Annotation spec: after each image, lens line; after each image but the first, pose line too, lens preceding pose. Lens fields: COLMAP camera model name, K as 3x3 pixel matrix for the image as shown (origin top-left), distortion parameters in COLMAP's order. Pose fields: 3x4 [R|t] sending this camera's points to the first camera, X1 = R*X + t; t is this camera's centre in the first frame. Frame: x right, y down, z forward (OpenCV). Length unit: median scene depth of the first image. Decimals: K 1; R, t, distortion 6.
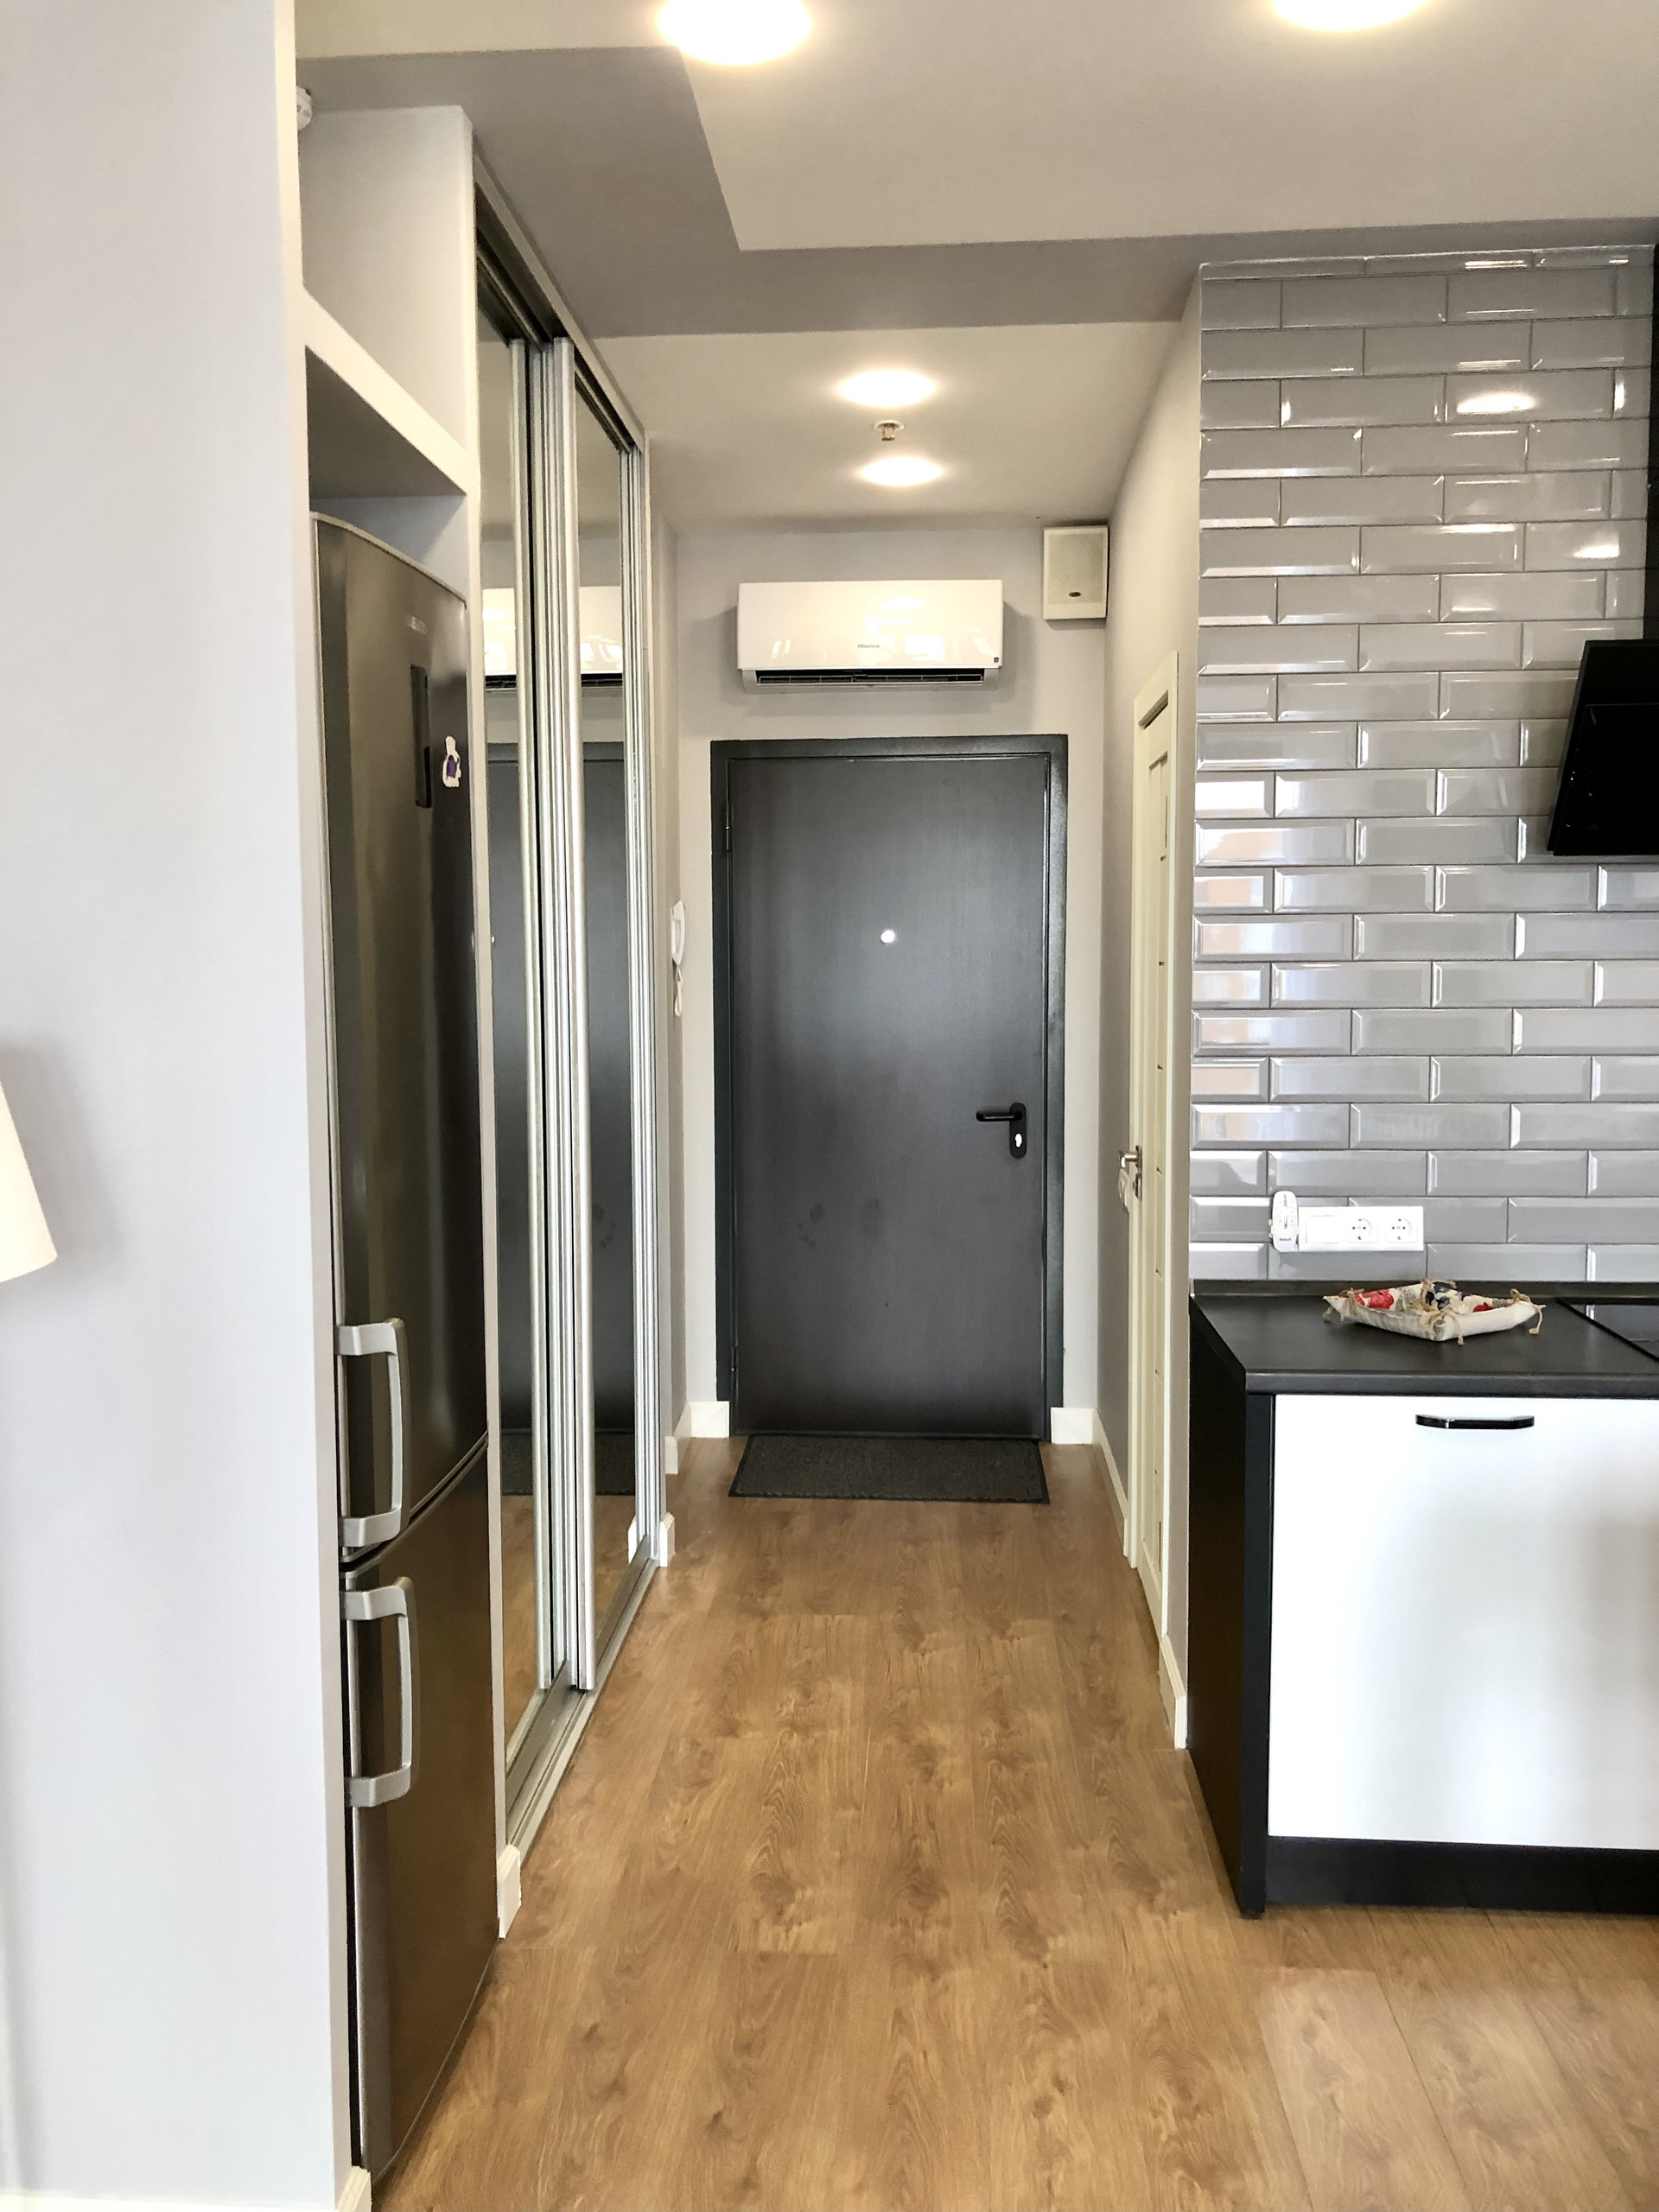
lens RADIAL K [[1800.5, 0, 823.1], [0, 1800.5, 1099.5], [0, 0, 1]] dist [0.102762, -0.147993]
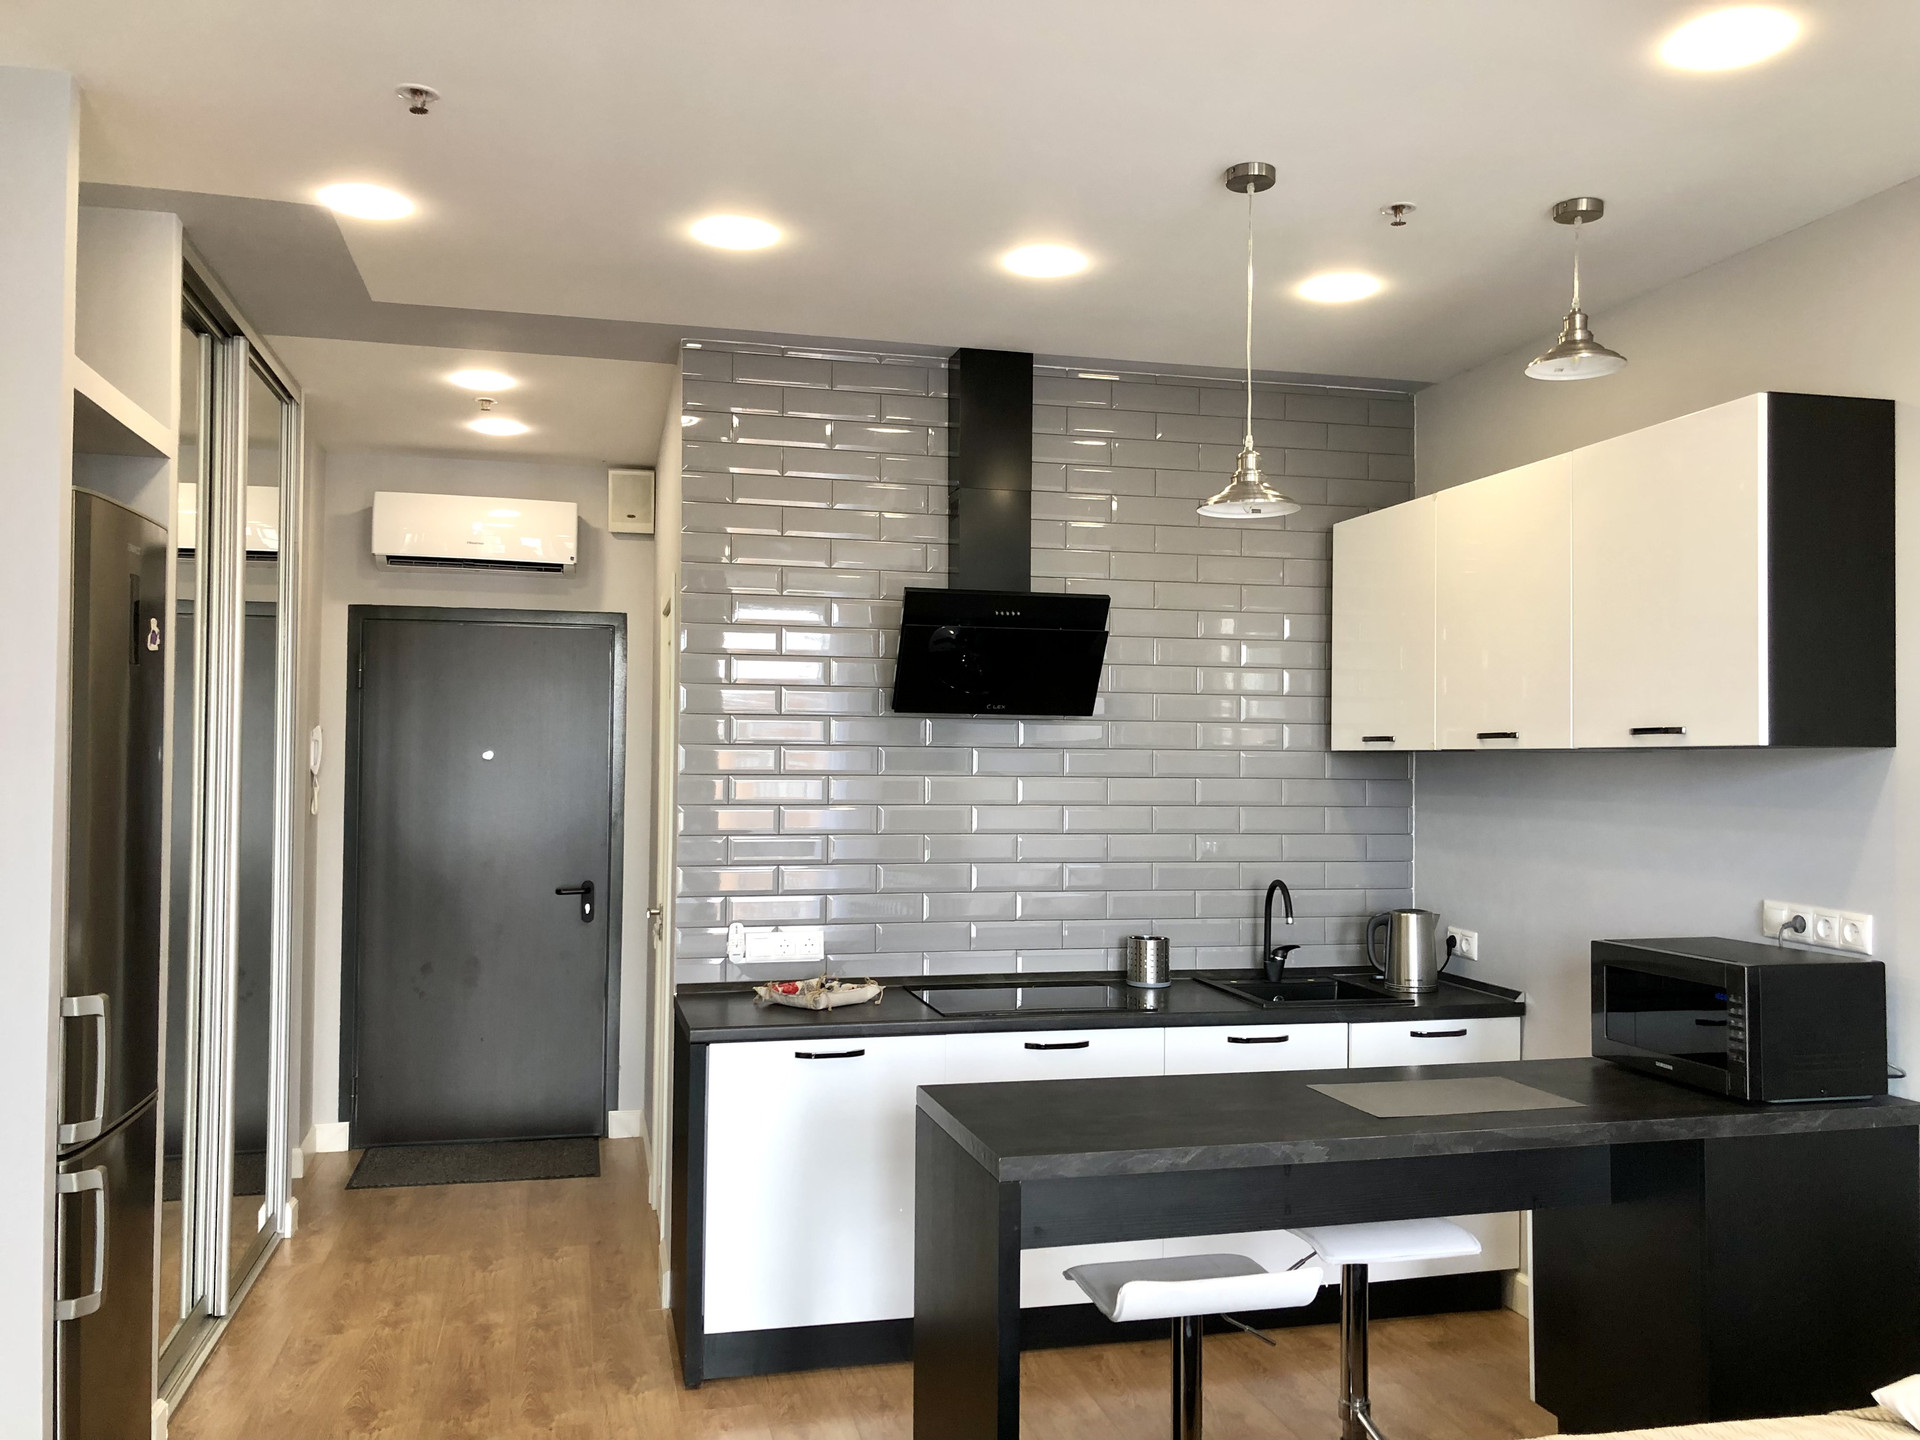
lens RADIAL K [[1552.7, 0, 956.8], [0, 1552.7, 730.1], [0, 0, 1]] dist [0.020865, 0.000299]
pose [[0.953394, 0.019836, 0.301076, 0.030403], [0.013595, 0.993999, -0.108538, 0.030725], [-0.301422, 0.107573, 0.947403, -0.295637]]
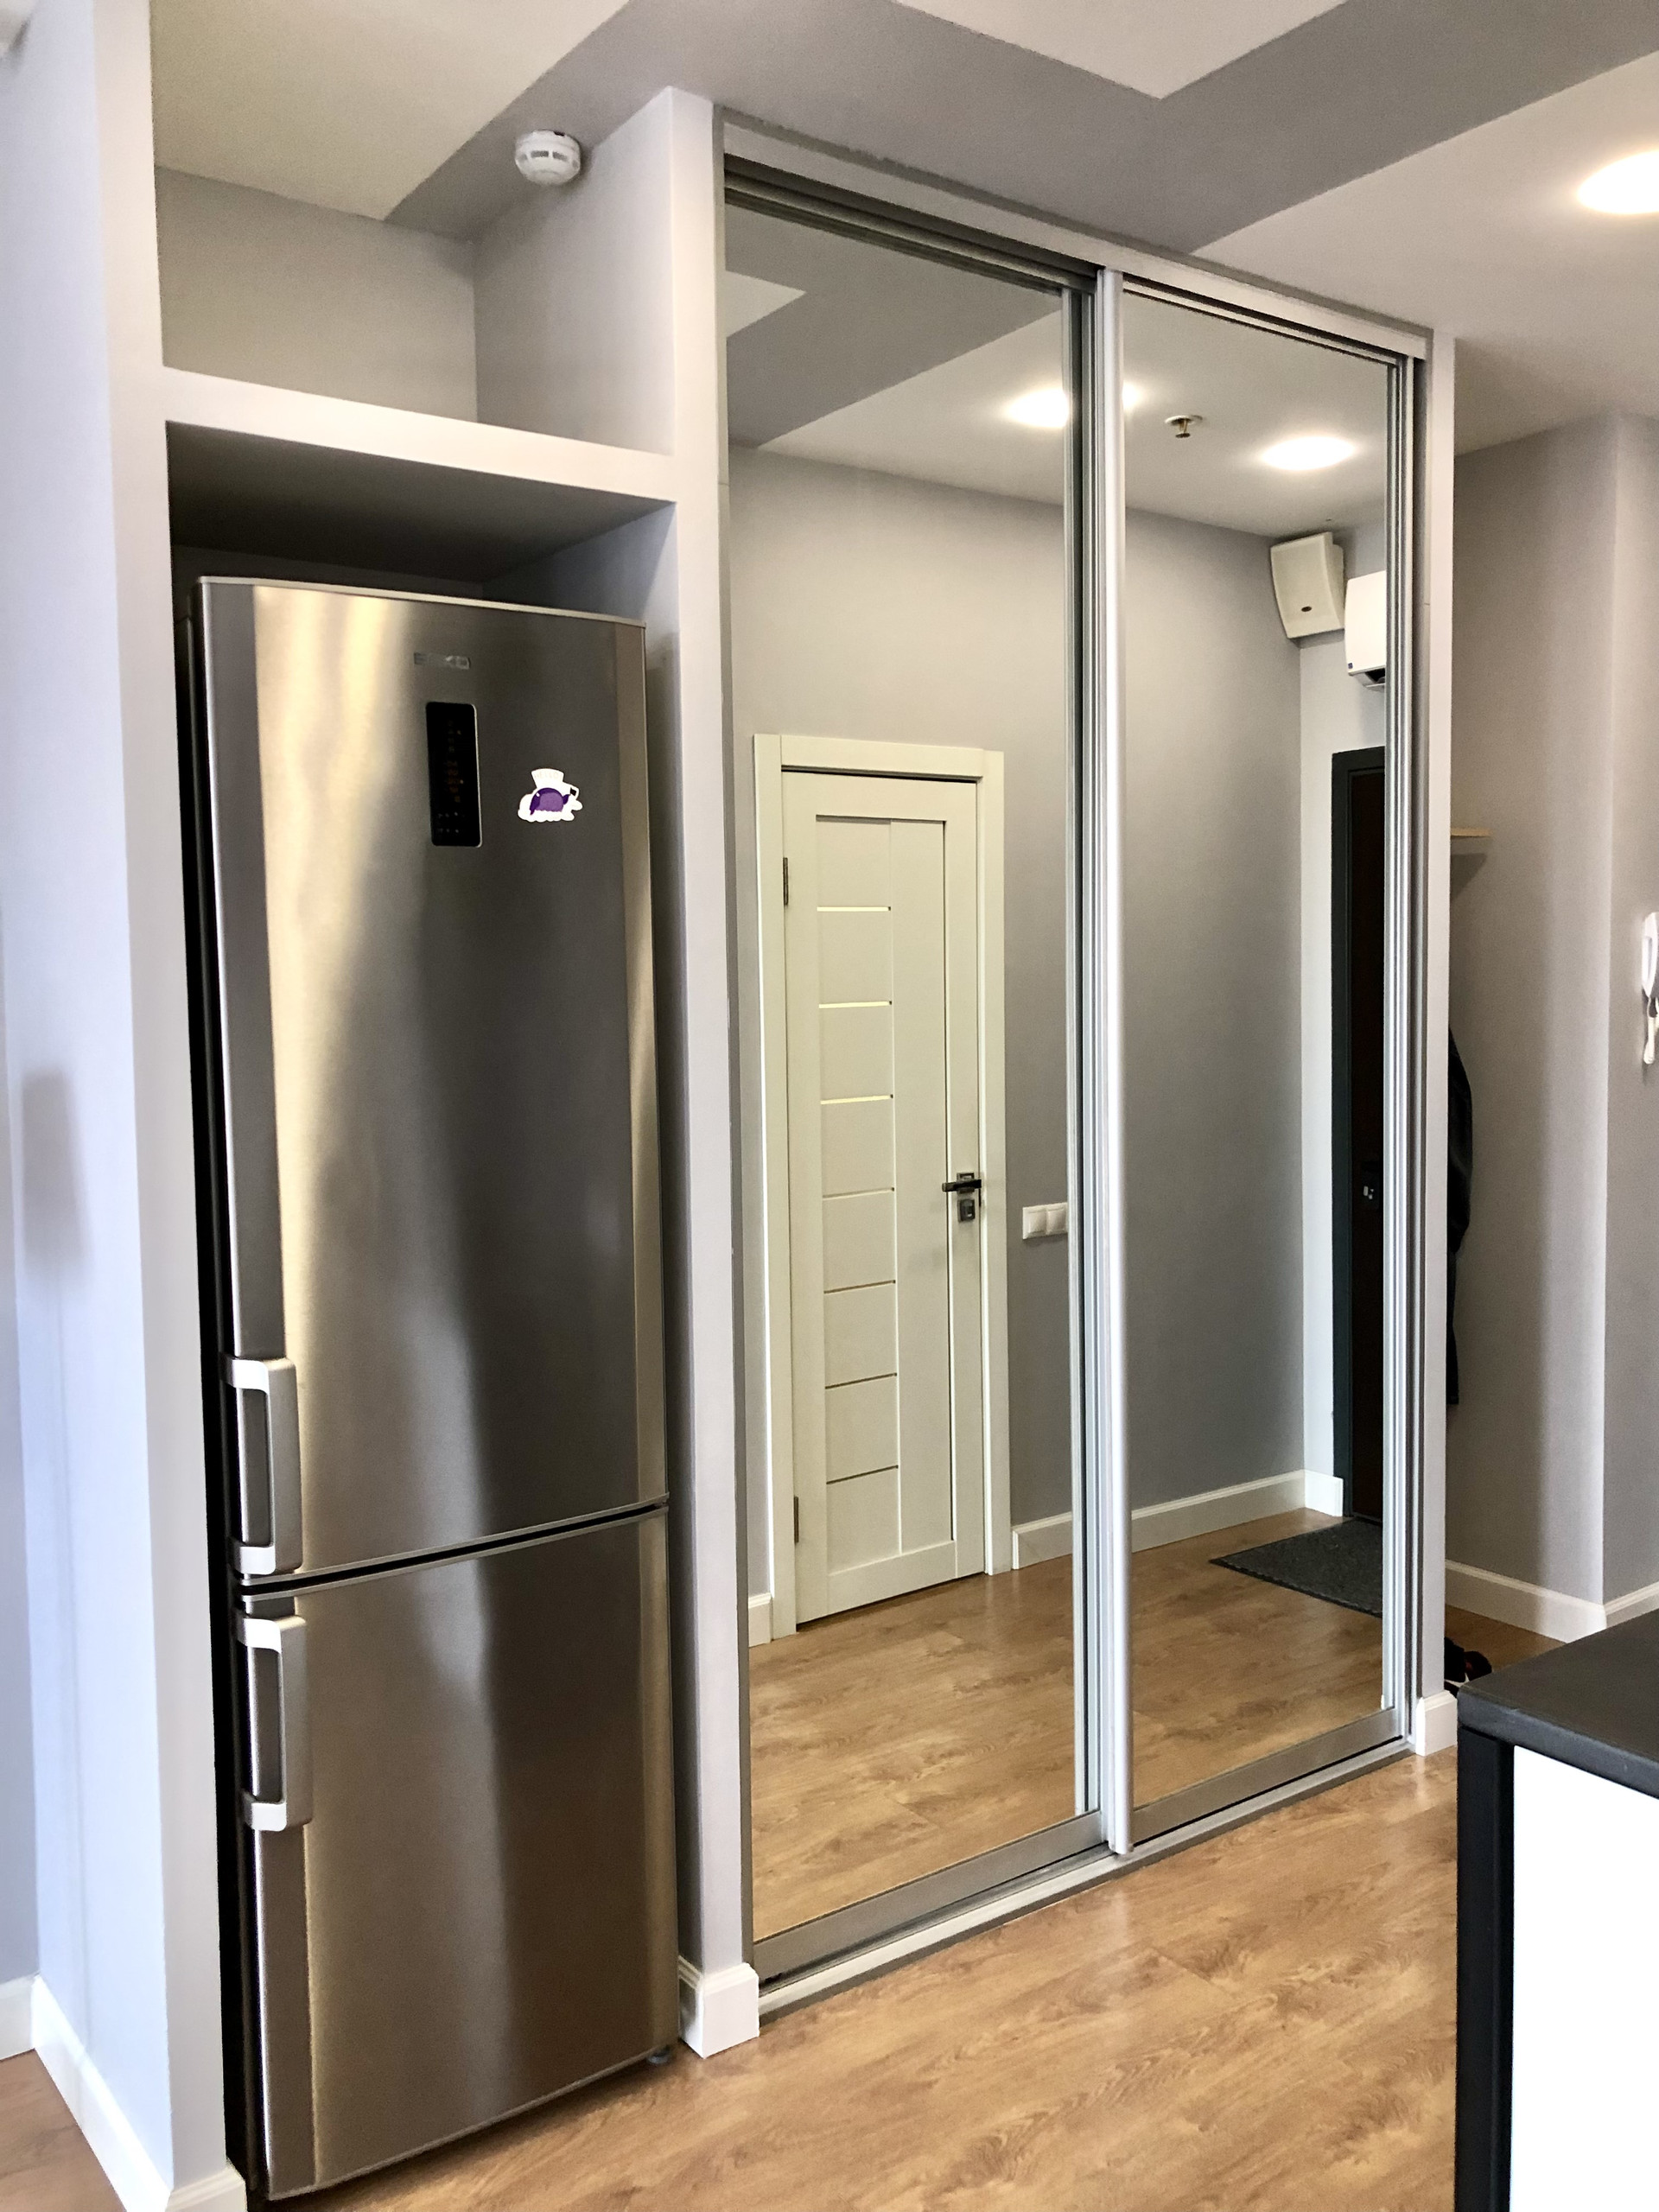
lens RADIAL K [[1800.5, 0, 823.1], [0, 1800.5, 1099.5], [0, 0, 1]] dist [0.102762, -0.147993]
pose [[0.634297, 0.054970, -0.771132, 0.425261], [-0.059249, 0.997992, 0.022407, -0.037332], [0.770816, 0.031476, 0.636280, 0.341452]]
